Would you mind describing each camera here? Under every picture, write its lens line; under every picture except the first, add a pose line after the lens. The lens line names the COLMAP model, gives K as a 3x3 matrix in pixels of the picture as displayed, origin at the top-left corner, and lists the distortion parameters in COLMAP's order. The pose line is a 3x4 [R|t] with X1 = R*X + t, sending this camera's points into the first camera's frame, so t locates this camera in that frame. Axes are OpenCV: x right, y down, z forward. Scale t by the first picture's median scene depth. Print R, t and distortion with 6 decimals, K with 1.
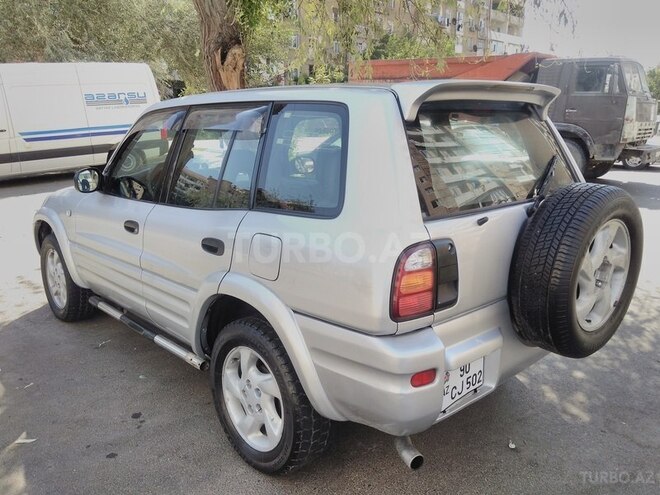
lens RADIAL K [[557.4, 0, 330.0], [0, 557.4, 247.5], [0, 0, 1]] dist [0.015244, -0.014163]
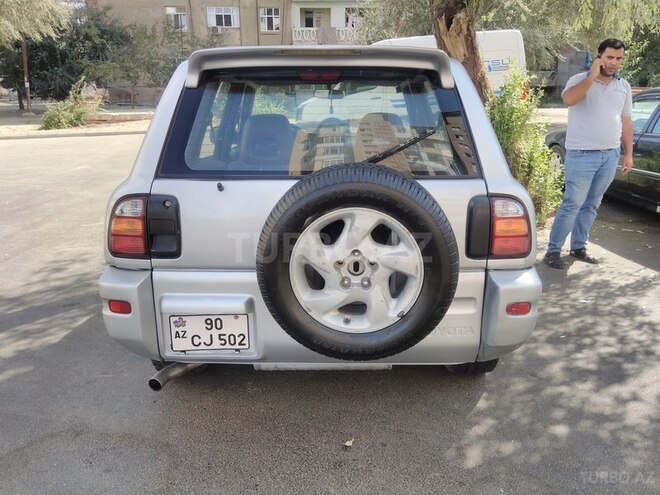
lens RADIAL K [[557.4, 0, 330.0], [0, 557.4, 247.5], [0, 0, 1]] dist [0.015244, -0.014163]
pose [[0.706299, 0.186840, -0.682812, 1.097226], [-0.149115, 0.982167, 0.114509, -0.081040], [0.692031, 0.020940, 0.721564, 0.382103]]
